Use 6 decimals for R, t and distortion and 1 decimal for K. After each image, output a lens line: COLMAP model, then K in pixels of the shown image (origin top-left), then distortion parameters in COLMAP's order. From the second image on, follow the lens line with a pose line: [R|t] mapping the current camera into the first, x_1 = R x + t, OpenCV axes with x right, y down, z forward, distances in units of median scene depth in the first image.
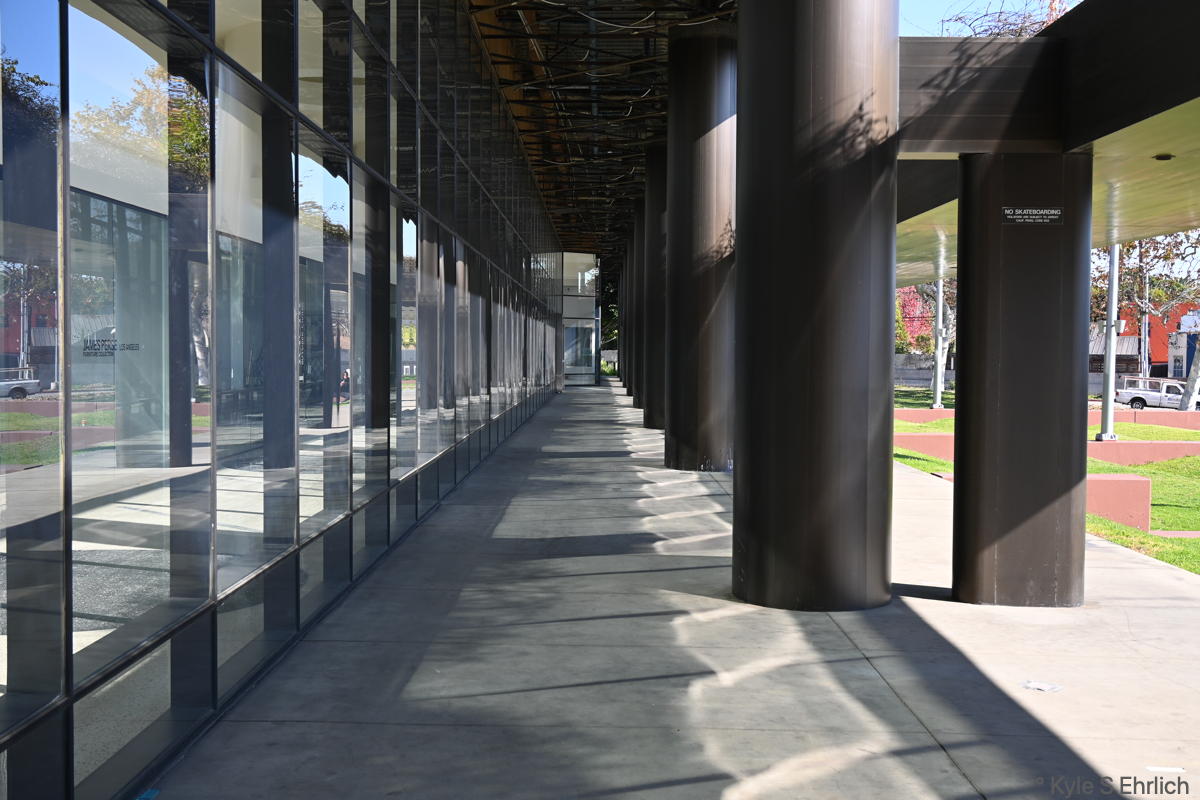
lens RADIAL K [[1349.7, 0, 600.0], [0, 1349.7, 400.0], [0, 0, 1]] dist [0.059887, -0.181717]
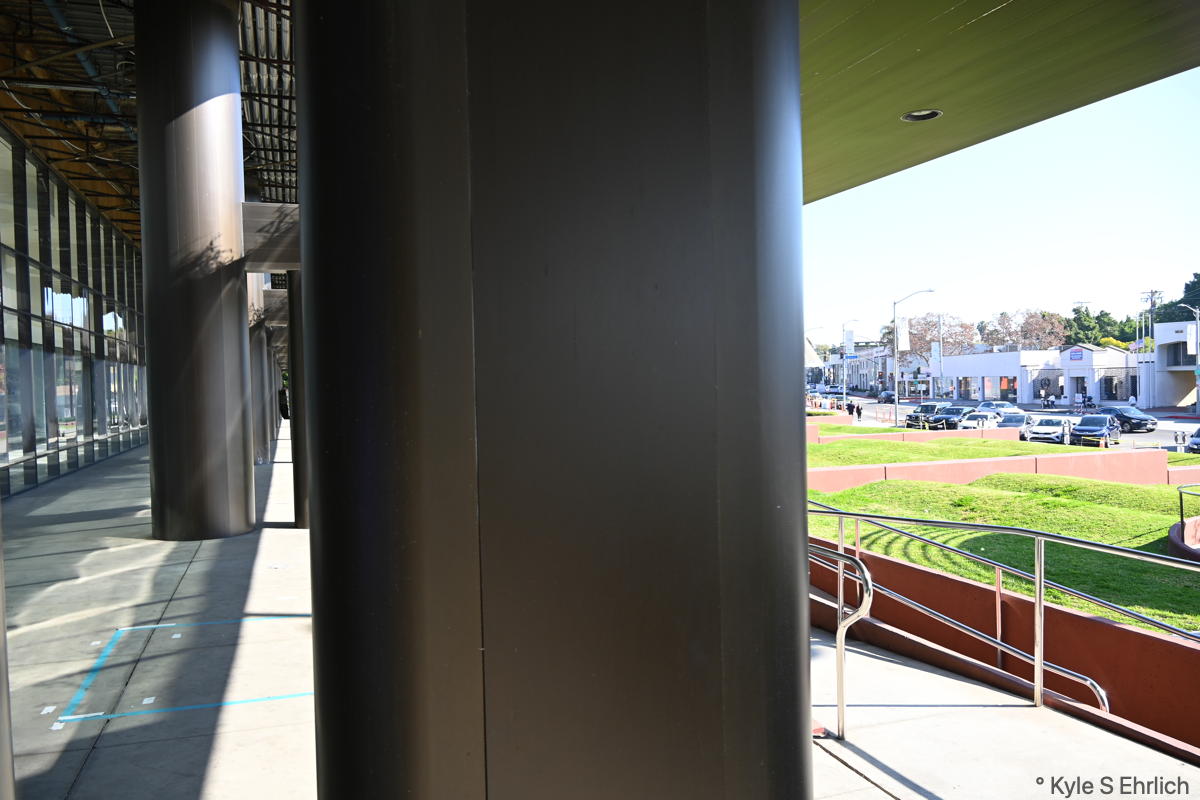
lens RADIAL K [[903.6, 0, 598.8], [0, 903.6, 414.5], [0, 0, 1]] dist [-0.005197, -0.004746]
pose [[0.944356, -0.038476, 0.326667, 0.274548], [0.040763, 0.999169, -0.000153, 0.019313], [-0.326389, 0.013461, 0.945140, -0.229880]]
